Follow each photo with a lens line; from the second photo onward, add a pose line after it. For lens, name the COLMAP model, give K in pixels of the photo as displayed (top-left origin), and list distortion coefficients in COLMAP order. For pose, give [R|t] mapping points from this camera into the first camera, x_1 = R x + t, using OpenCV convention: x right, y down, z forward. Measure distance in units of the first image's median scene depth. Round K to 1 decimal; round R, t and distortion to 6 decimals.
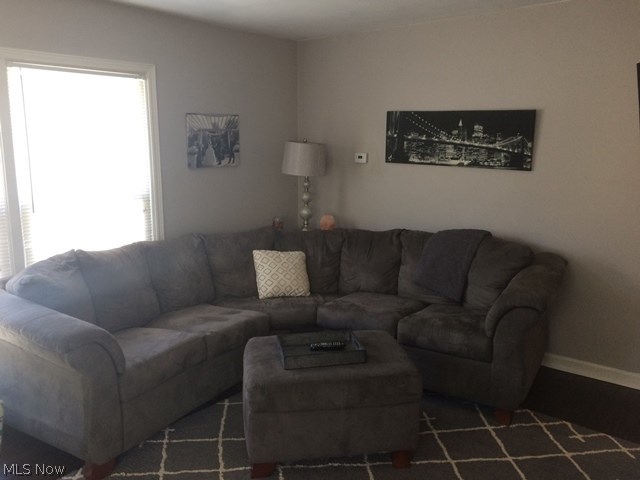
lens RADIAL K [[548.2, 0, 320.0], [0, 548.2, 240.0], [0, 0, 1]] dist [0.075885, -0.114326]
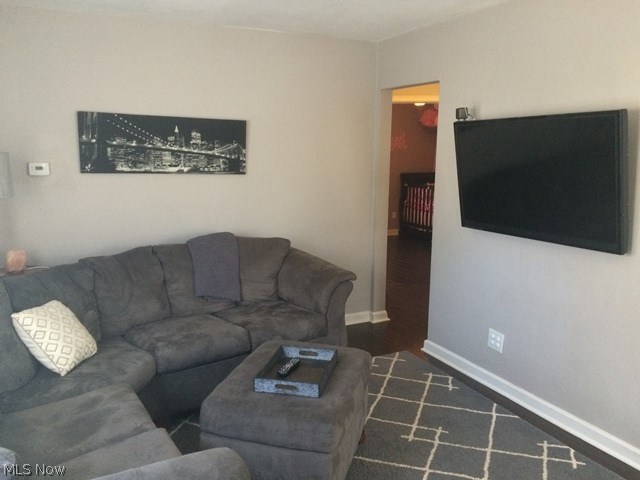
lens RADIAL K [[548.2, 0, 320.0], [0, 548.2, 240.0], [0, 0, 1]] dist [0.075885, -0.114326]
pose [[0.402931, -0.158876, 0.901335, -0.555962], [0.161411, 0.981717, 0.100888, -0.076457], [-0.900885, 0.104834, 0.421208, 0.376979]]
